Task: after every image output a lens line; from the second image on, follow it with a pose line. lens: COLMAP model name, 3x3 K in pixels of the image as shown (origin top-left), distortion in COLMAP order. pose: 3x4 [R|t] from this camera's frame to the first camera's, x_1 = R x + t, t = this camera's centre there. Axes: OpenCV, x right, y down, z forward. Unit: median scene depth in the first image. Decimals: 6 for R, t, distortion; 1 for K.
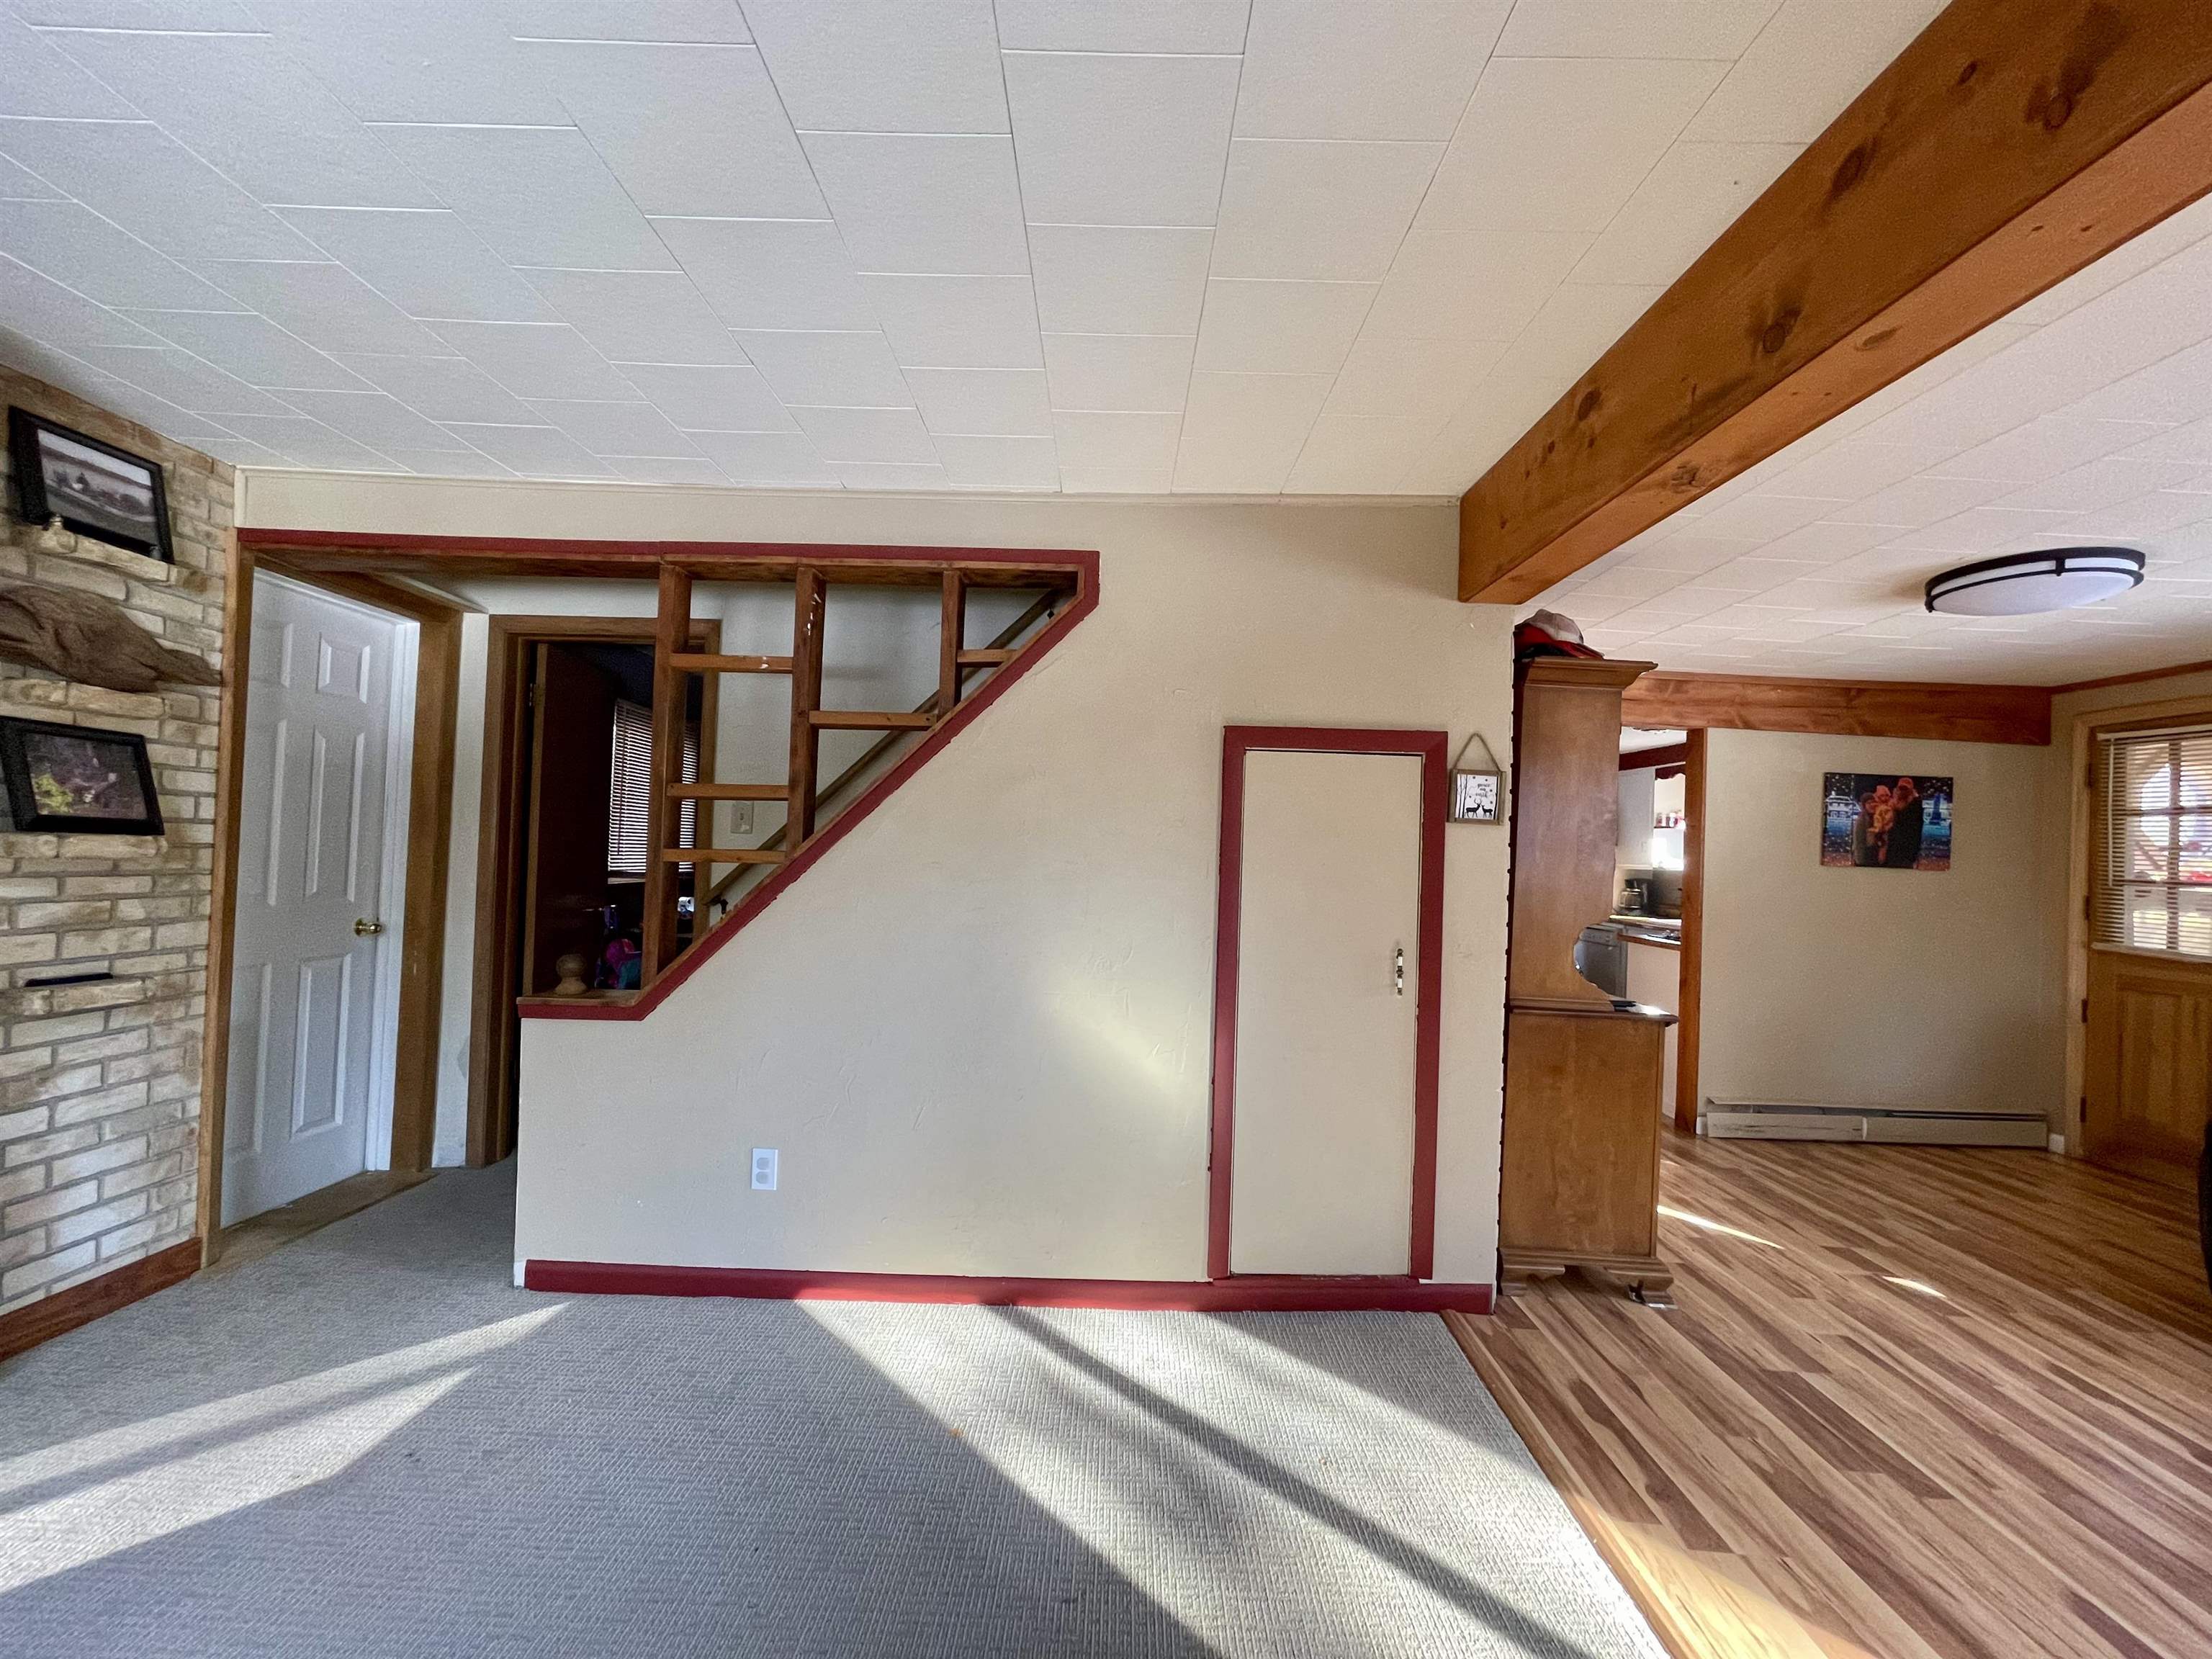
lens RADIAL K [[892.6, 0, 1107.1], [0, 892.6, 840.0], [0, 0, 1]] dist [0.000398, -0.000011]
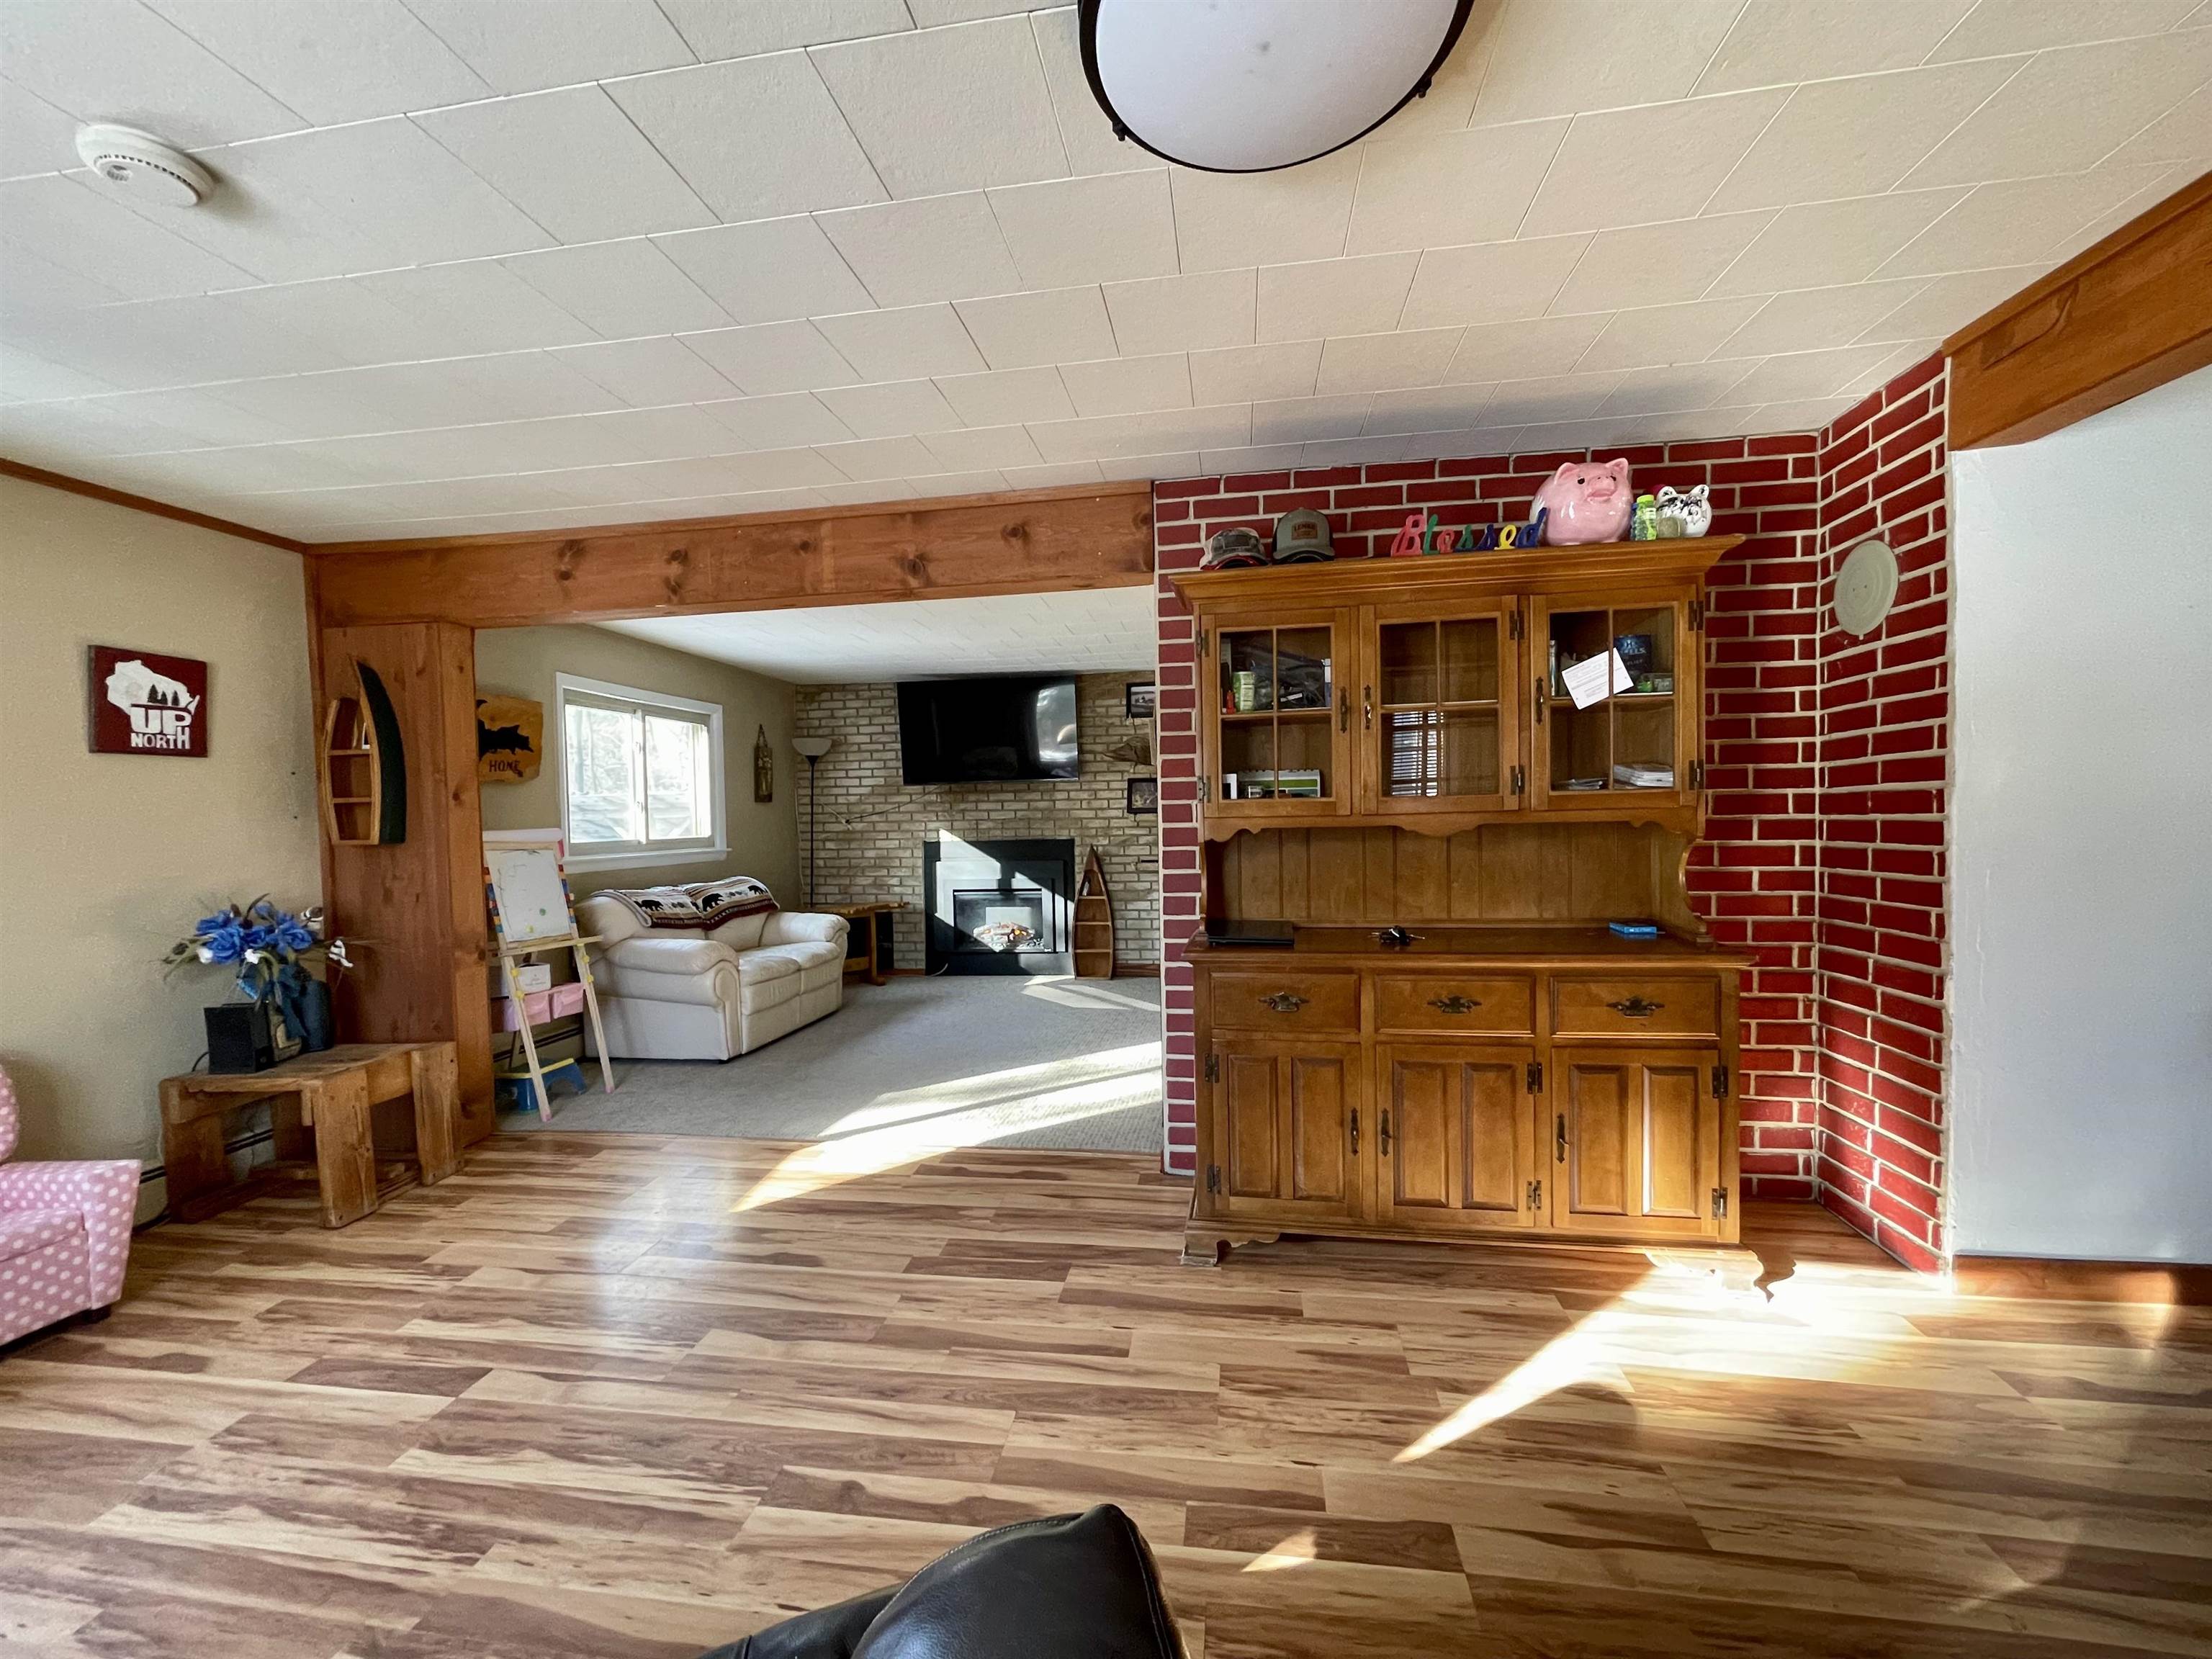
lens RADIAL K [[895.9, 0, 1110.9], [0, 895.9, 838.5], [0, 0, 1]] dist [-0.018207, 0.011912]
pose [[-0.134980, -0.007226, -0.990822, 1.737854], [0.029621, 0.999497, -0.011324, 0.100396], [0.990405, -0.030877, -0.134698, 1.178500]]
